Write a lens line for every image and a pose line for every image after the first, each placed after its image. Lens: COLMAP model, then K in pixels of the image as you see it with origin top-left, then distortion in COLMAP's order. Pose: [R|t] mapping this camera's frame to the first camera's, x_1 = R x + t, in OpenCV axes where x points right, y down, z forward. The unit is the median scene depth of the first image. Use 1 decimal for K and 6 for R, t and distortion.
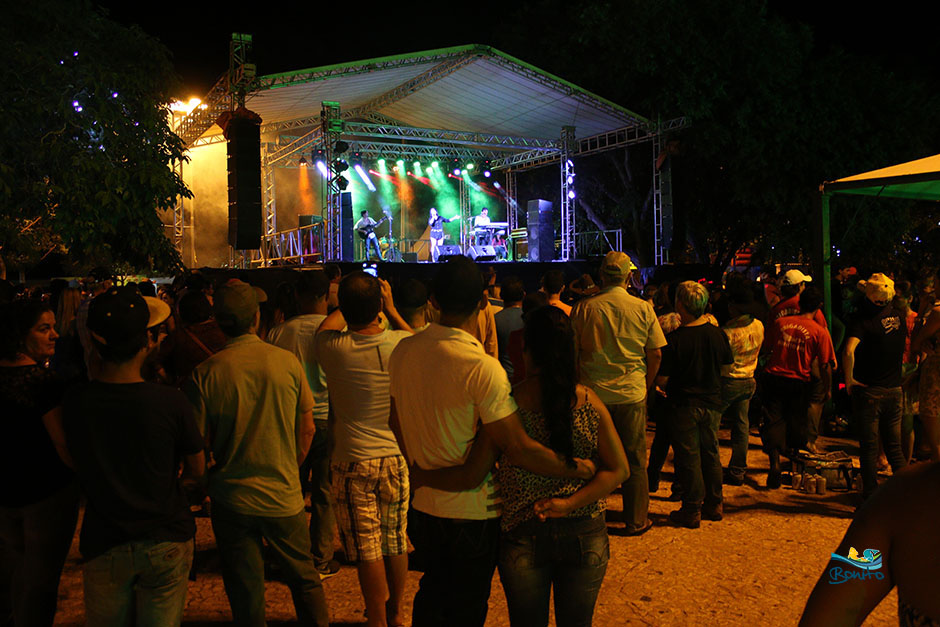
lens RADIAL K [[763.8, 0, 475.2], [0, 763.8, 317.3], [0, 0, 1]] dist [-0.138458, 0.098260]
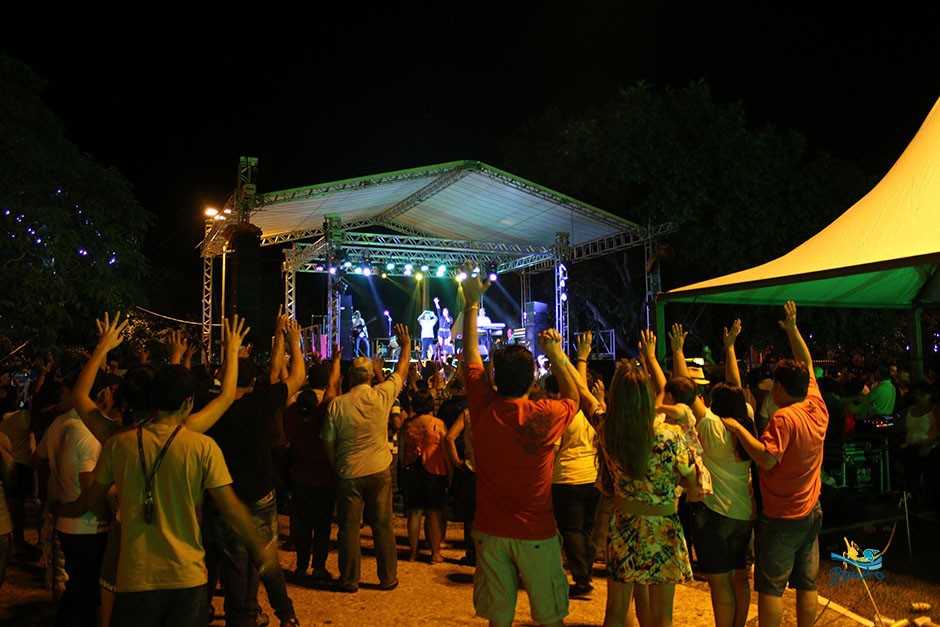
lens RADIAL K [[763.8, 0, 468.2], [0, 763.8, 319.0], [0, 0, 1]] dist [-0.138458, 0.098260]
pose [[0.995044, -0.000616, -0.099437, 0.099432], [-0.011722, 0.992283, -0.123441, 0.000779], [0.098746, 0.123995, 0.987357, -0.051102]]
